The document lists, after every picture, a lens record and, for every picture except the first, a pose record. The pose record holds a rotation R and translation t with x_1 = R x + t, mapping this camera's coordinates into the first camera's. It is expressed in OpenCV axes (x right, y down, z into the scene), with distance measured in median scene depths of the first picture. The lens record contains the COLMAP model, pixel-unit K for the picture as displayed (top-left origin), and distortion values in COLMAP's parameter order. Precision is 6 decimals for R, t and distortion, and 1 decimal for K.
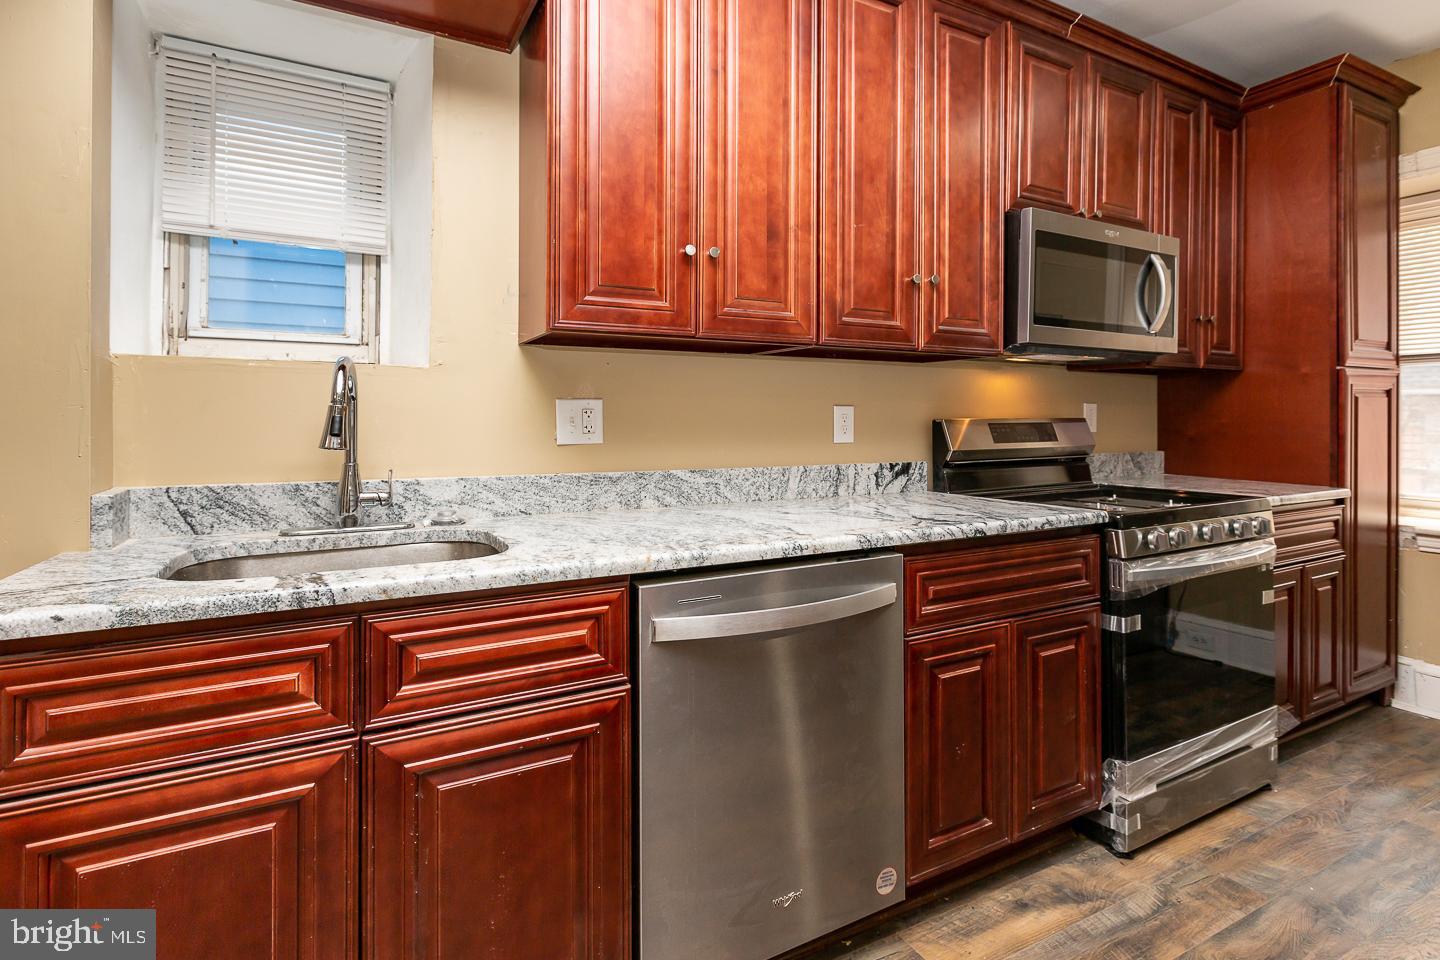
lens RADIAL K [[657.7, 0, 655.0], [0, 657.7, 415.9], [0, 0, 1]] dist [0.002734, 0.000571]
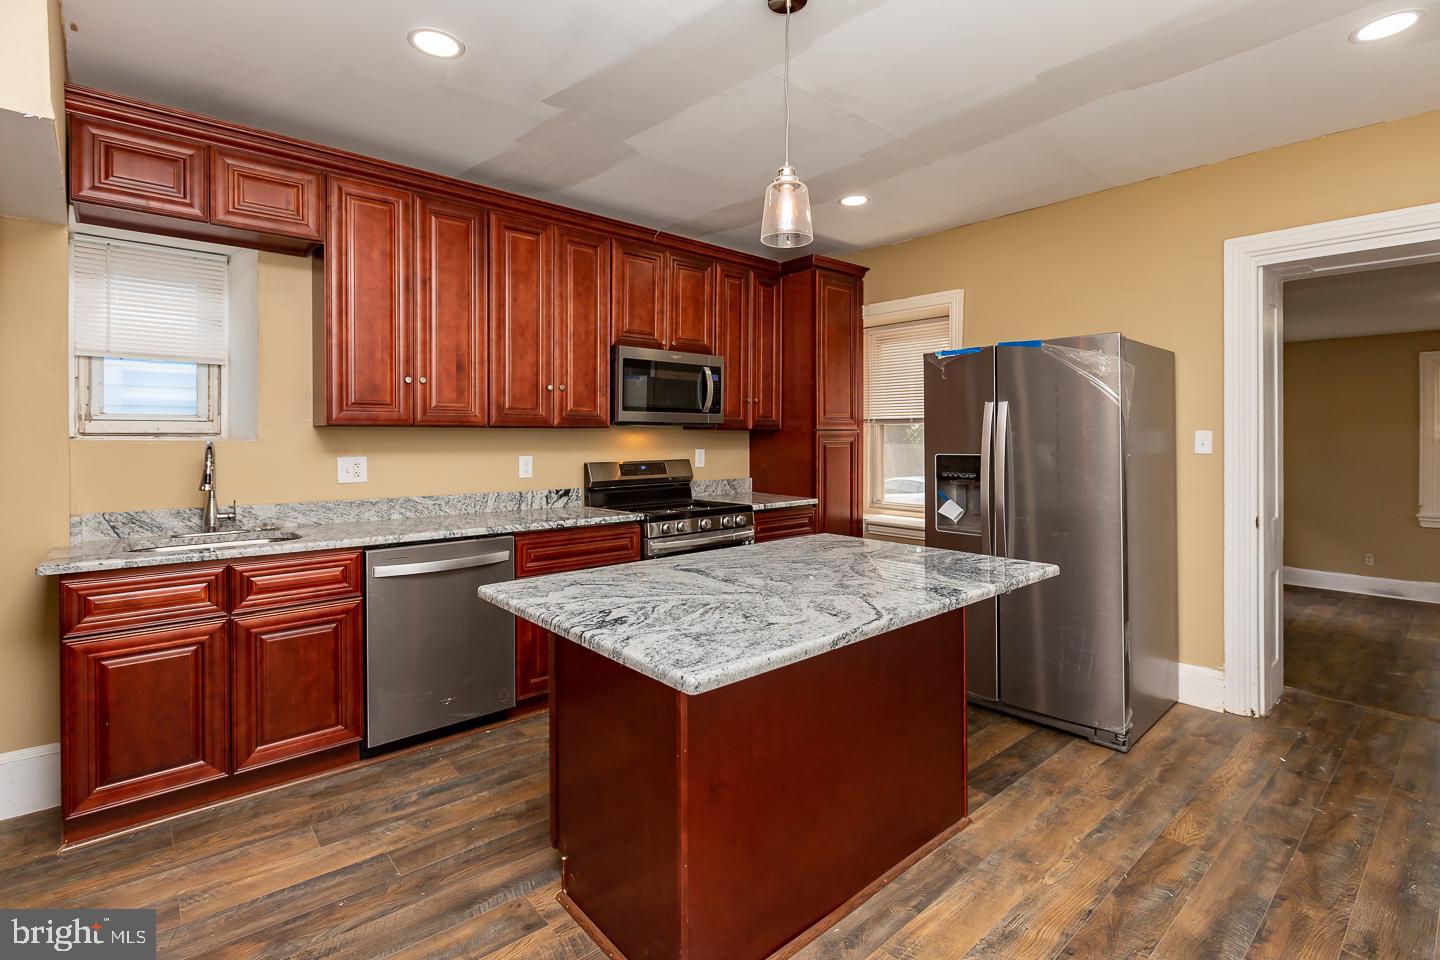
lens RADIAL K [[695.9, 0, 641.3], [0, 695.9, 438.8], [0, 0, 1]] dist [0.001884, 0.000111]
pose [[0.982032, -0.005703, 0.188629, 0.307703], [0.004578, 0.999969, 0.006398, -0.086986], [-0.188660, -0.005420, 0.982028, -1.000746]]
